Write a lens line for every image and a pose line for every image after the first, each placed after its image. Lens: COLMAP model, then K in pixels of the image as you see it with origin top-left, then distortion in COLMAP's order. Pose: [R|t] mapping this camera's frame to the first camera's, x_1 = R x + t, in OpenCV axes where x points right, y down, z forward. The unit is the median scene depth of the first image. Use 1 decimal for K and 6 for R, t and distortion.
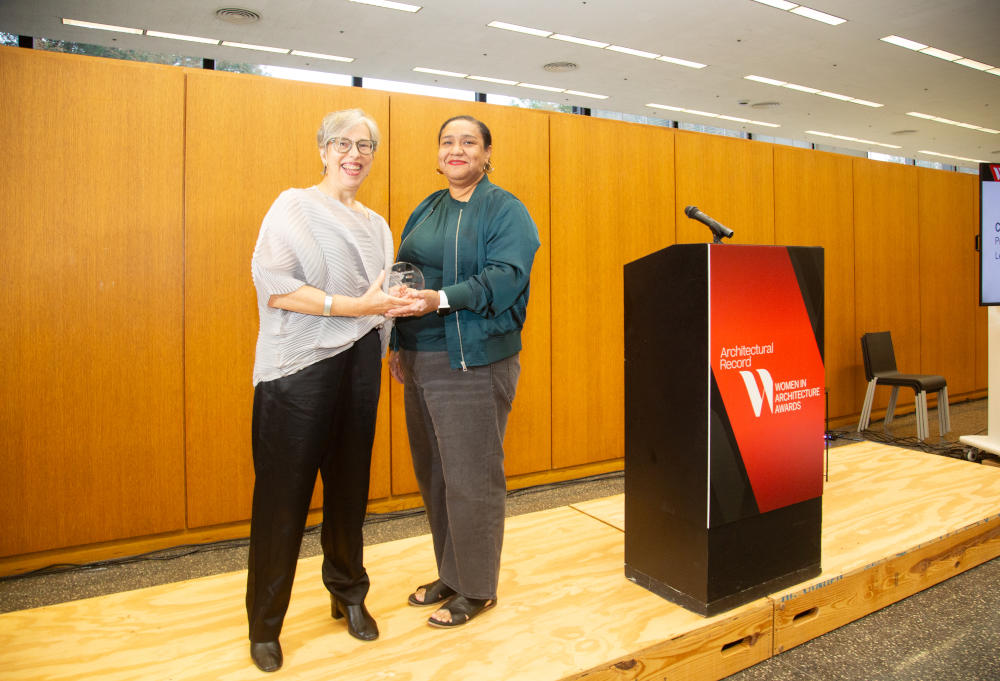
lens RADIAL K [[716.7, 0, 492.9], [0, 716.7, 267.4], [0, 0, 1]] dist [-0.072342, -0.001728]
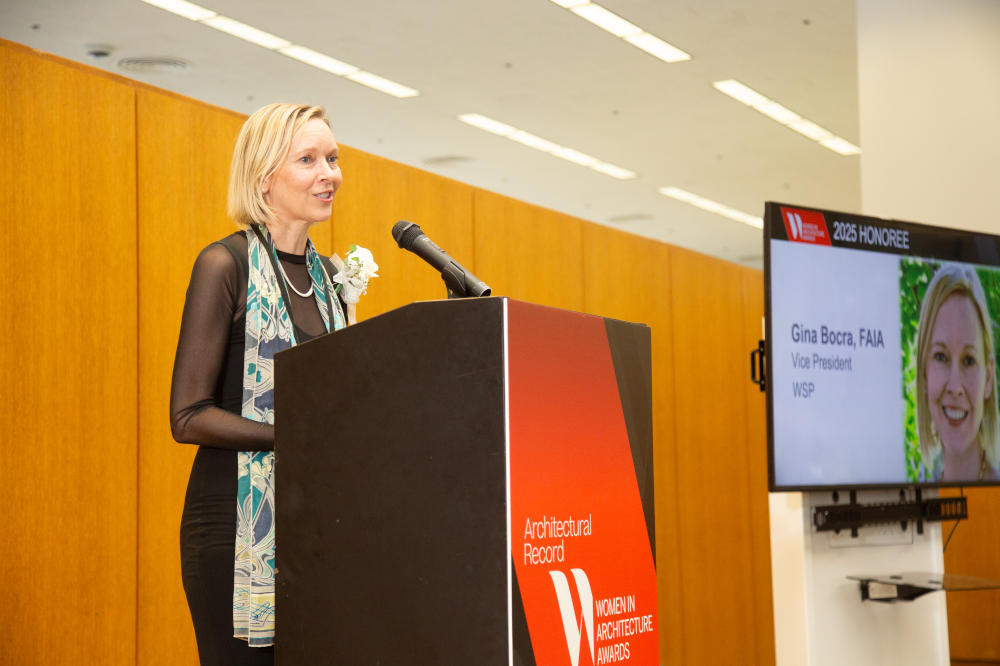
lens RADIAL K [[1947.5, 0, 501.4], [0, 1947.5, 333.6], [0, 0, 1]] dist [-0.101449, 0.000000]
pose [[0.828540, 0.035756, 0.558787, -0.386029], [0.013743, 0.996360, -0.084133, 0.093971], [-0.559761, 0.077387, 0.825033, -0.052666]]
